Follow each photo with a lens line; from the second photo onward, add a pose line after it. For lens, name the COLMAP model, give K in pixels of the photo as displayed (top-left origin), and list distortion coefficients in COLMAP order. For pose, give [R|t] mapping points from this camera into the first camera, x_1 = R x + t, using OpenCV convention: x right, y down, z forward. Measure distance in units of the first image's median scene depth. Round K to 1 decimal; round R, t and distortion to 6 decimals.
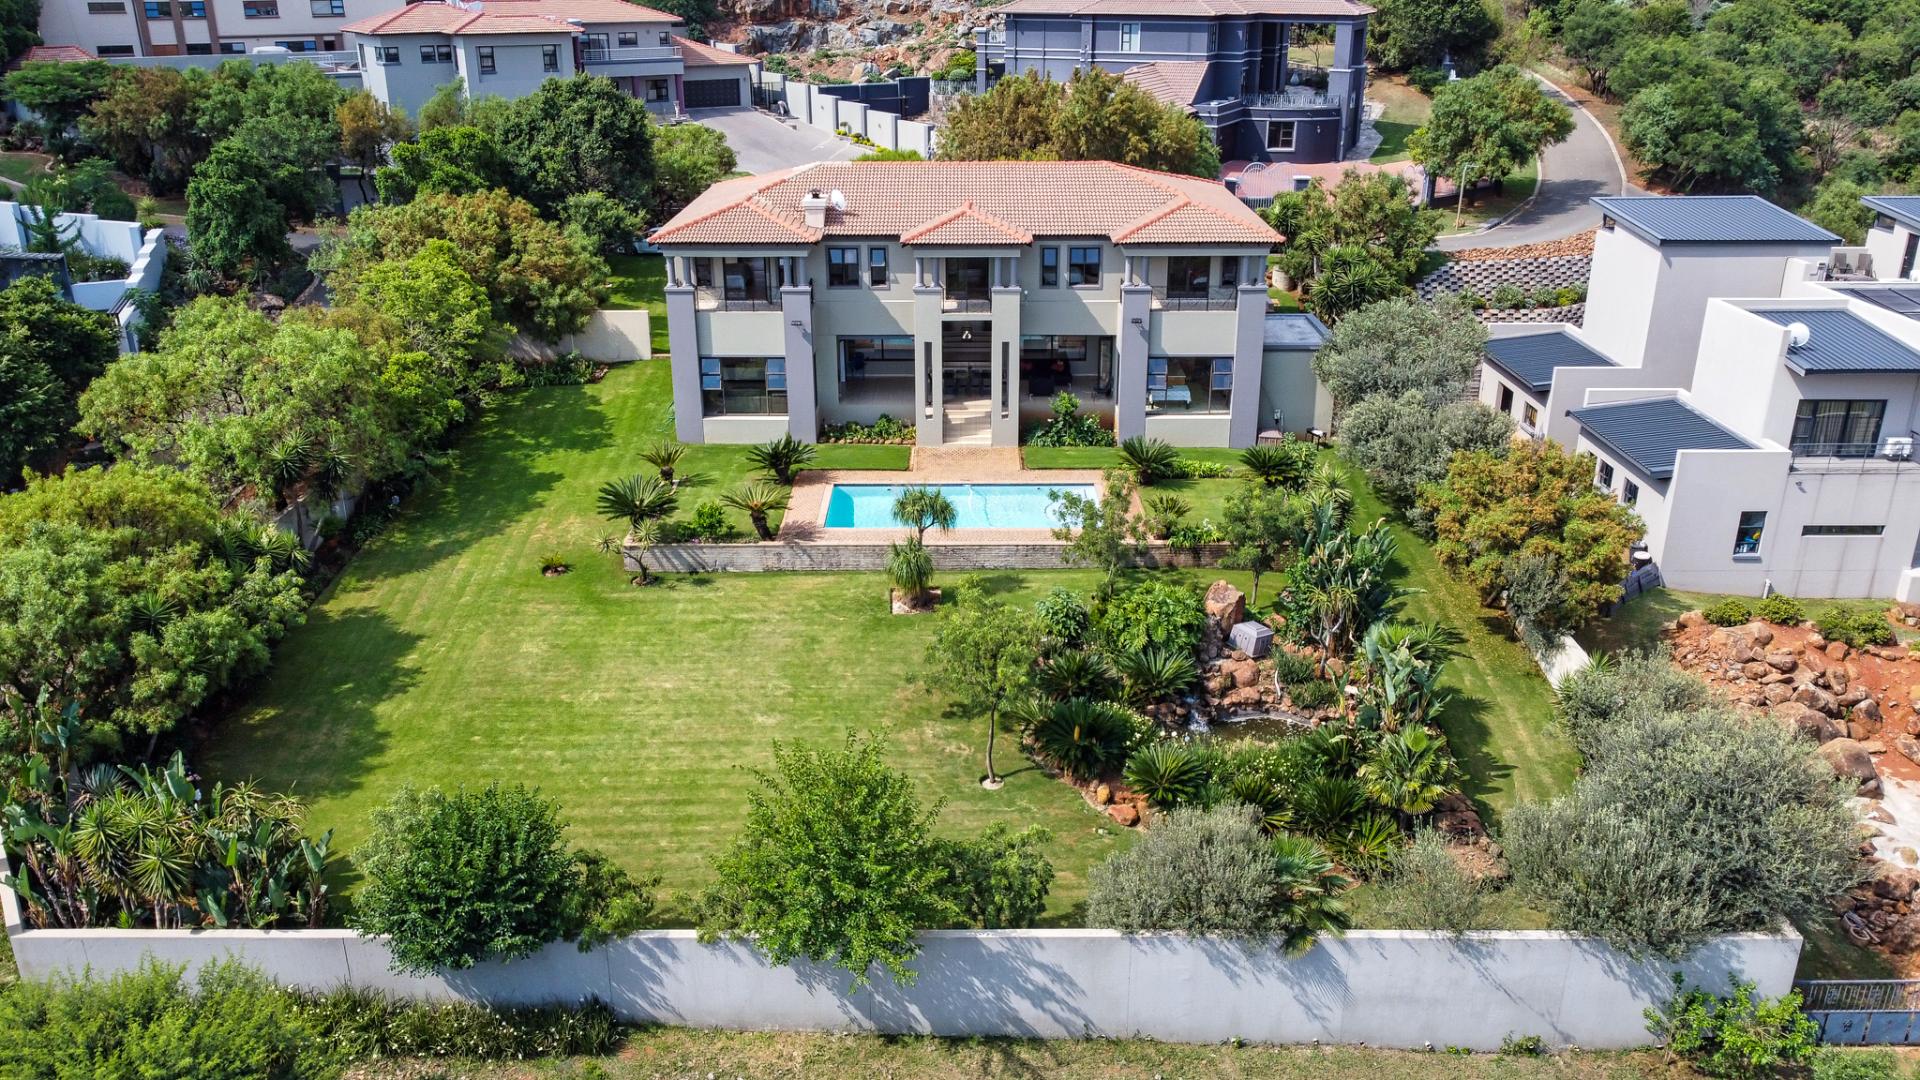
lens RADIAL K [[1441.2, 0, 976.7], [0, 1441.2, 535.7], [0, 0, 1]] dist [-0.006133, -0.005636]
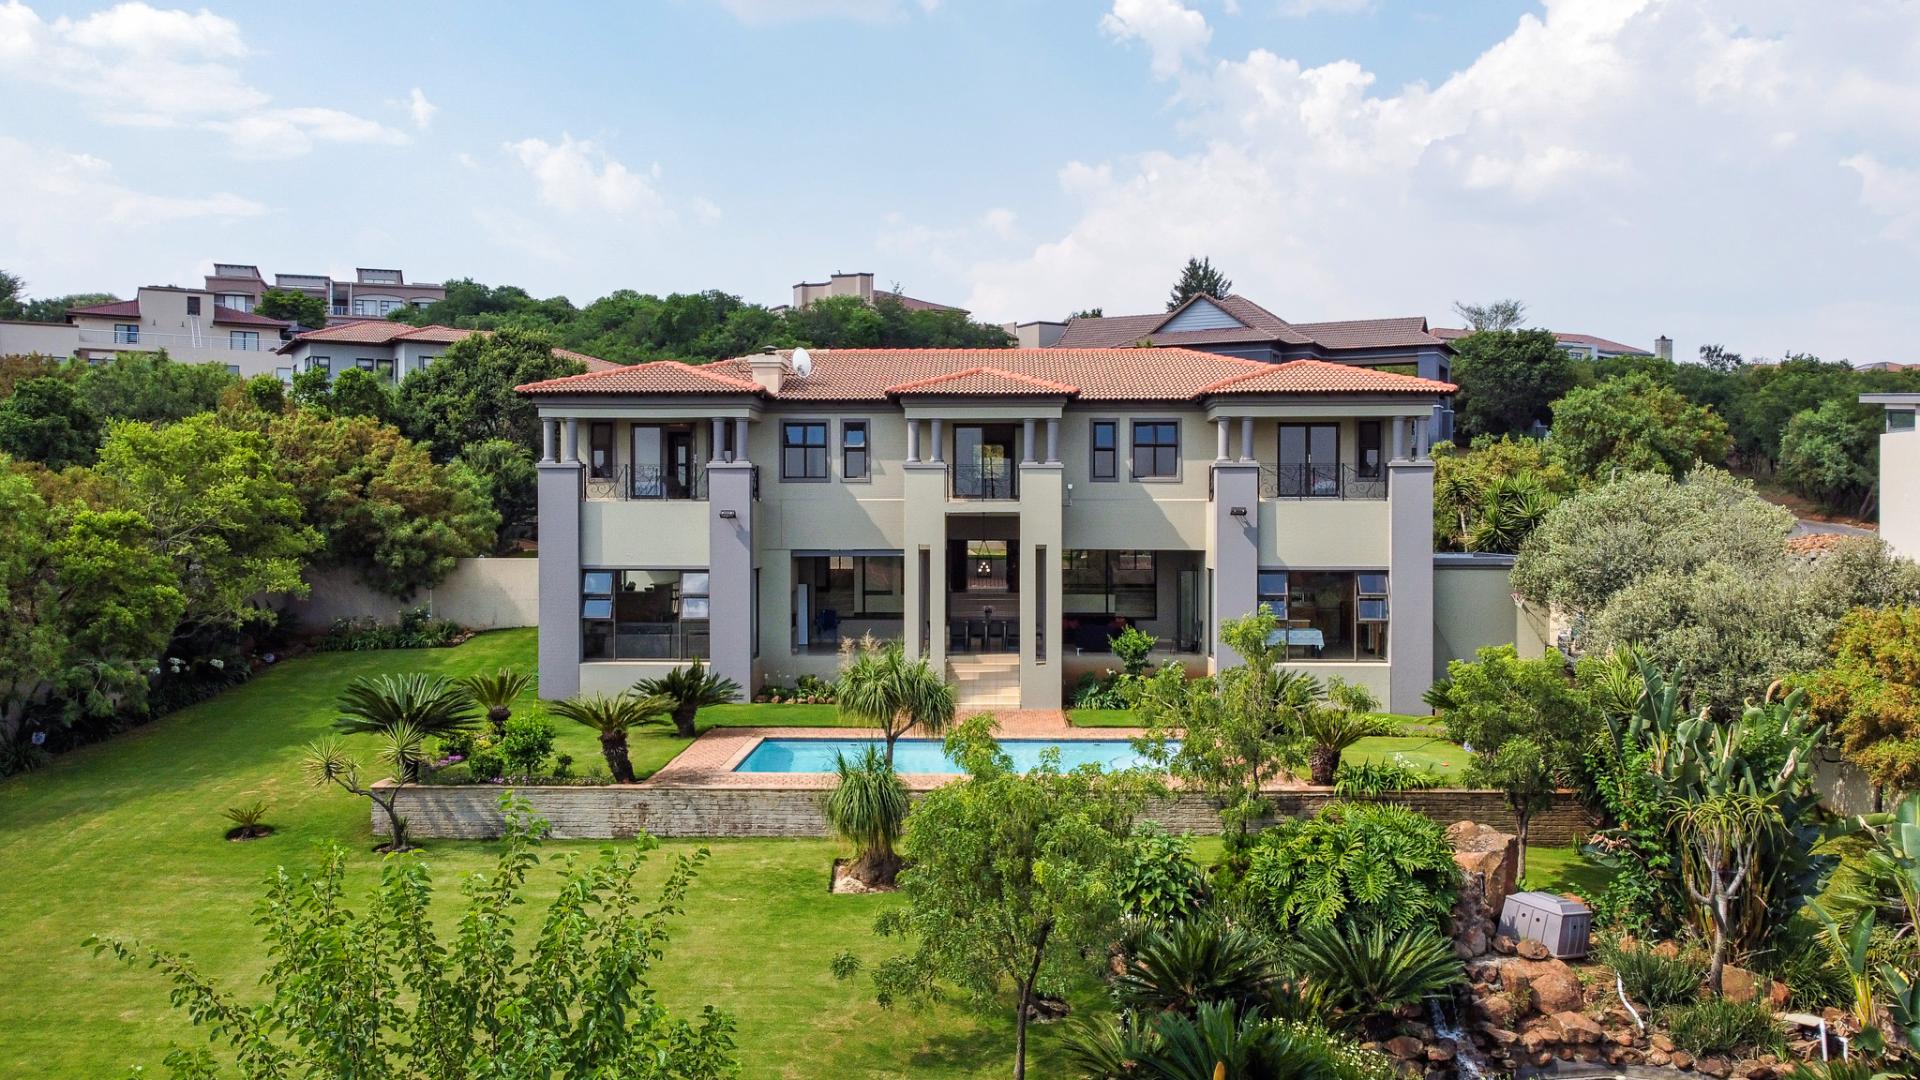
lens RADIAL K [[1437.6, 0, 960.0], [0, 1437.6, 540.0], [0, 0, 1]] dist [-0.002017, 0.001005]
pose [[0.999460, -0.000853, -0.032851, 0.004641], [-0.010790, 0.935727, -0.352559, 0.095856], [0.031040, 0.352723, 0.935213, 0.375403]]
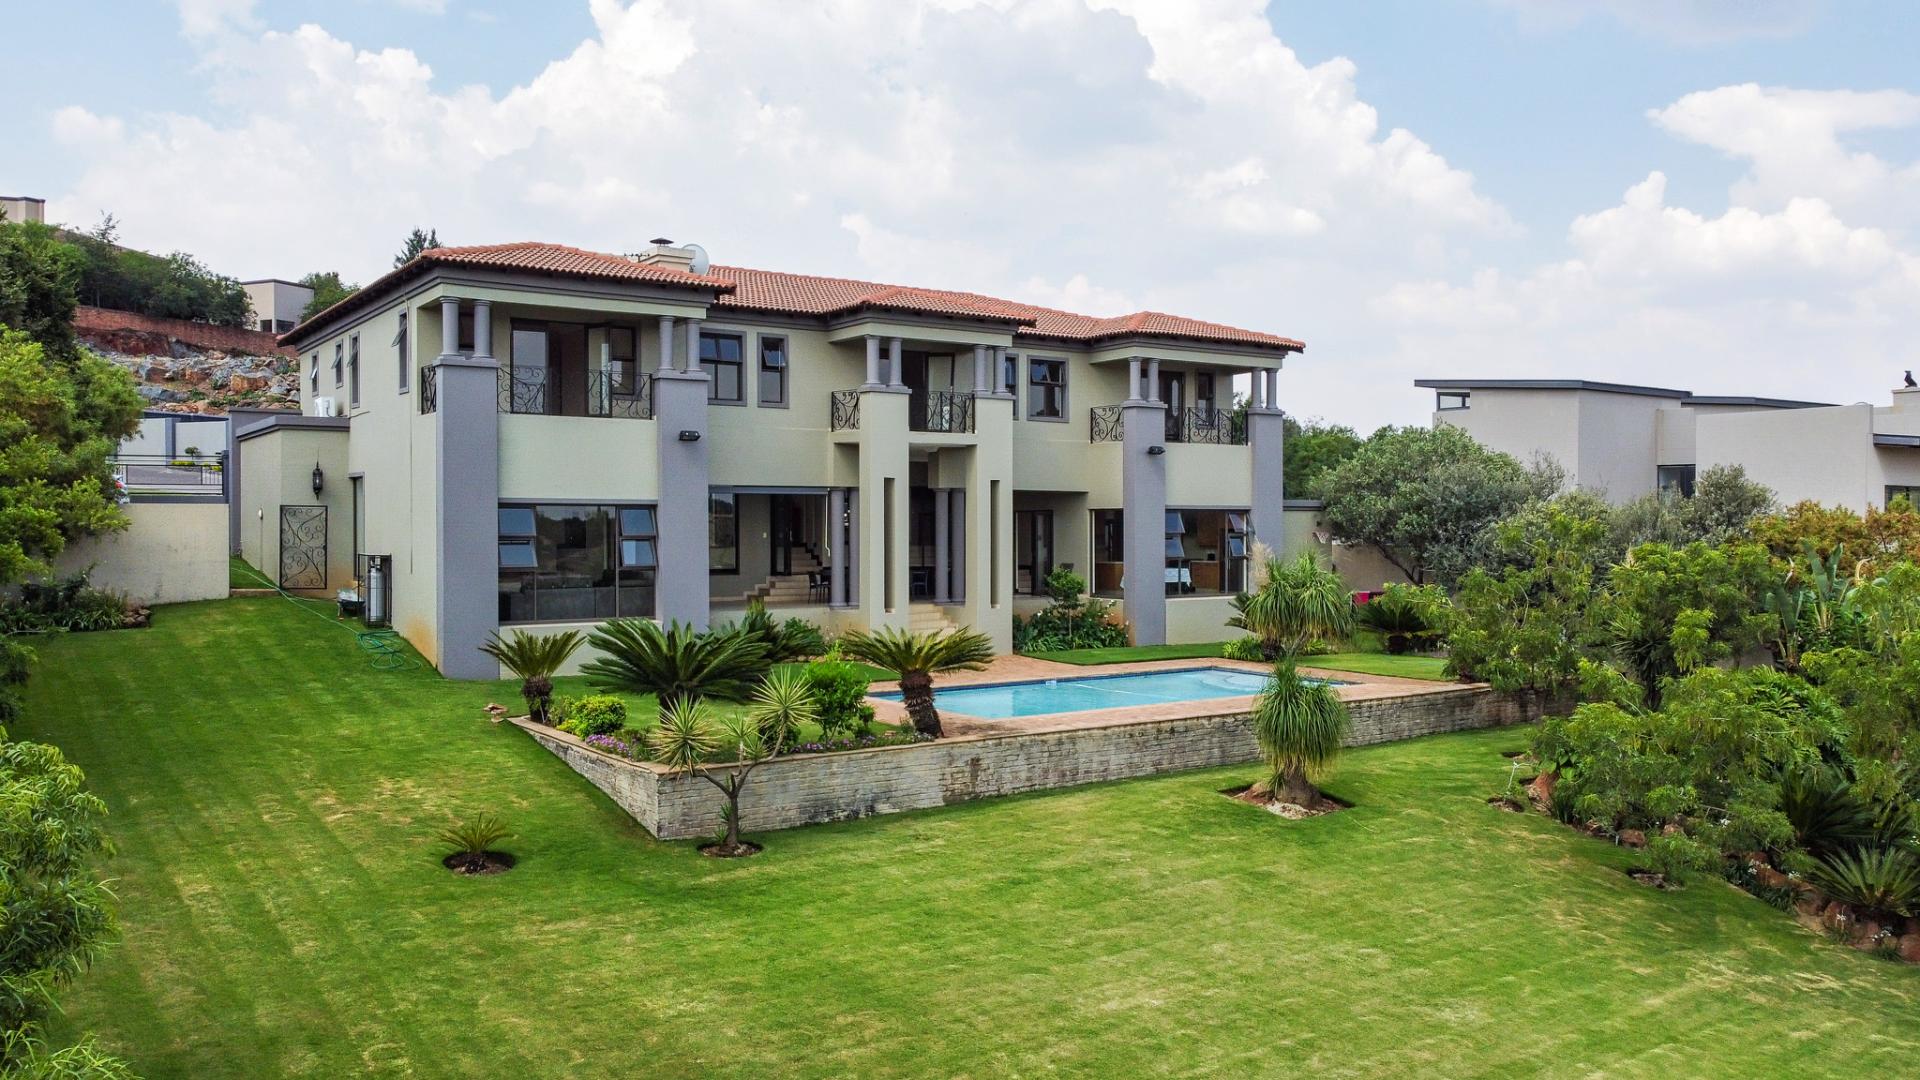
lens RADIAL K [[1437.6, 0, 960.0], [0, 1437.6, 540.0], [0, 0, 1]] dist [-0.002017, 0.001005]
pose [[0.825770, -0.005792, 0.563978, -0.341352], [0.206934, 0.933323, -0.293405, 0.068836], [-0.524674, 0.358991, 0.771908, 0.529616]]
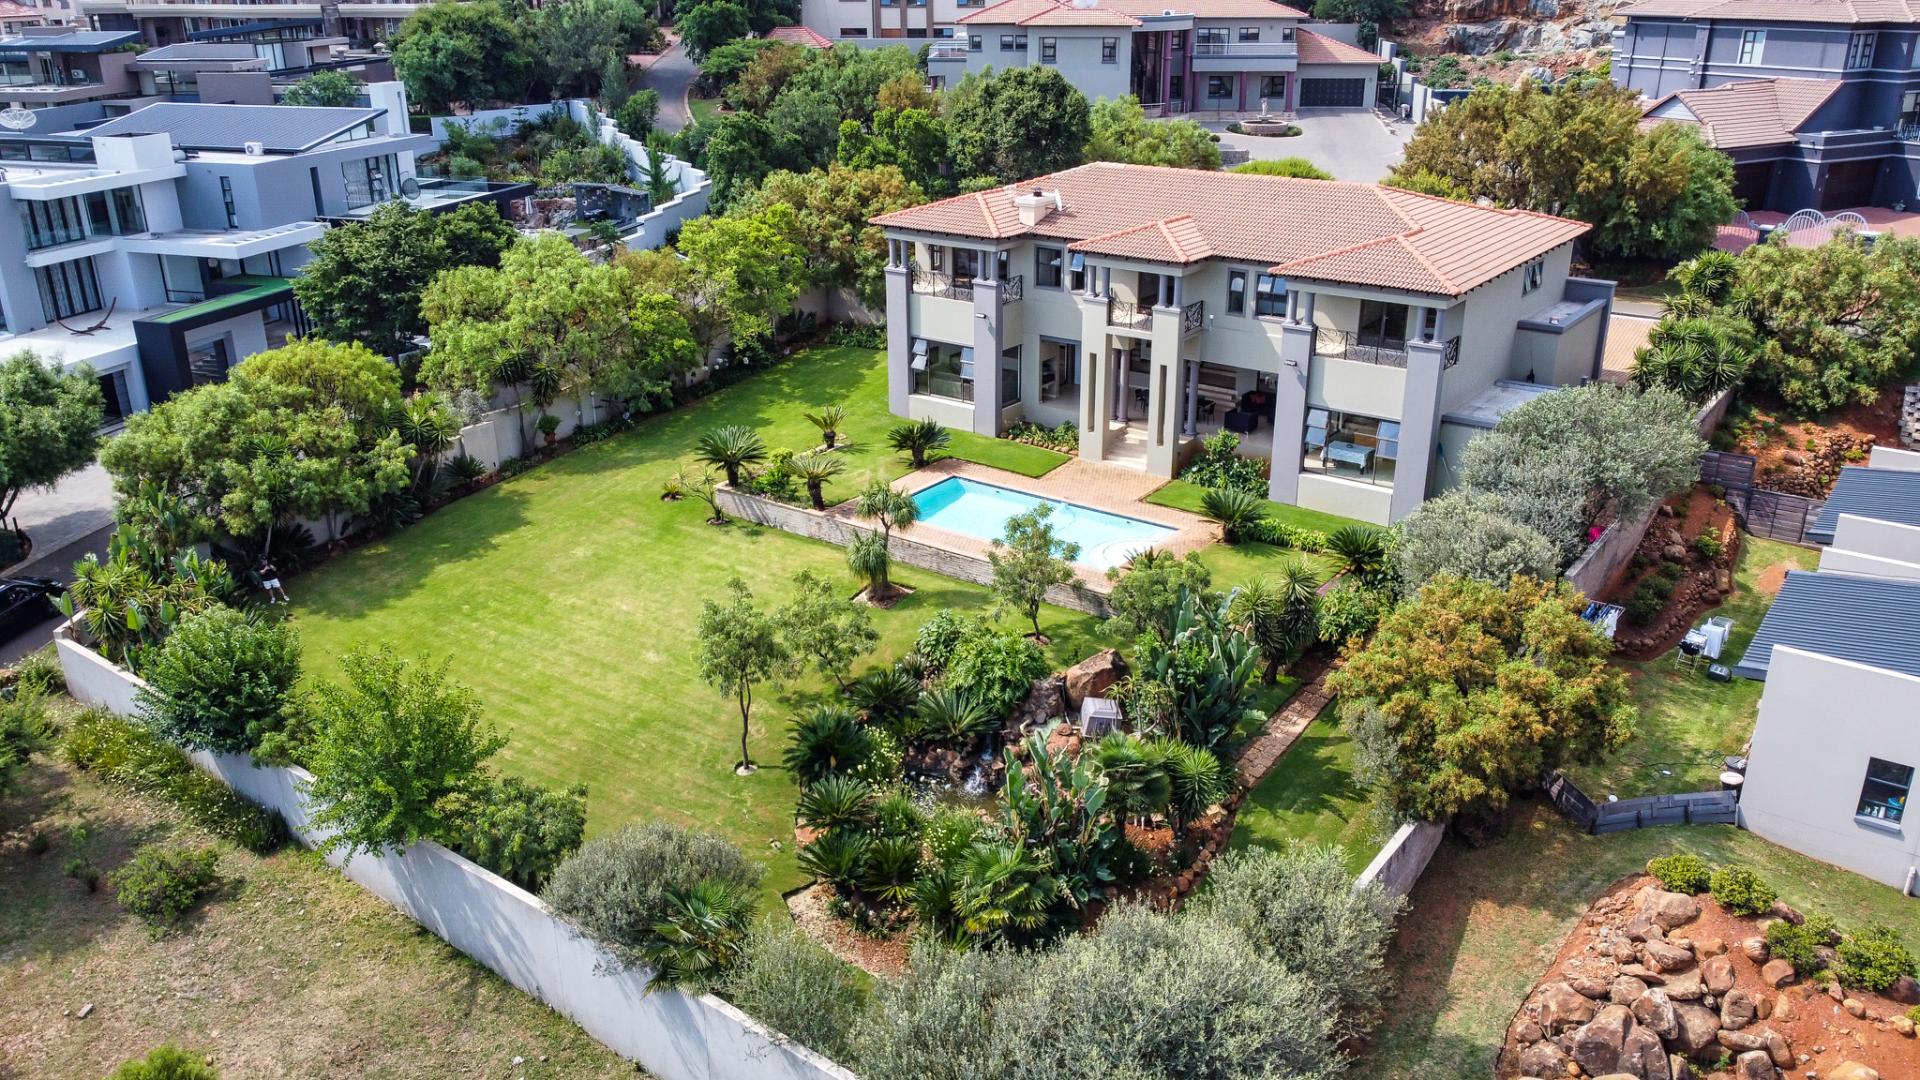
lens RADIAL K [[1437.6, 0, 960.0], [0, 1437.6, 540.0], [0, 0, 1]] dist [-0.002017, 0.001005]
pose [[0.808912, 0.216483, -0.546623, 0.445129], [-0.212757, 0.974515, 0.071099, -0.061641], [0.548084, 0.058786, 0.834355, 0.153961]]
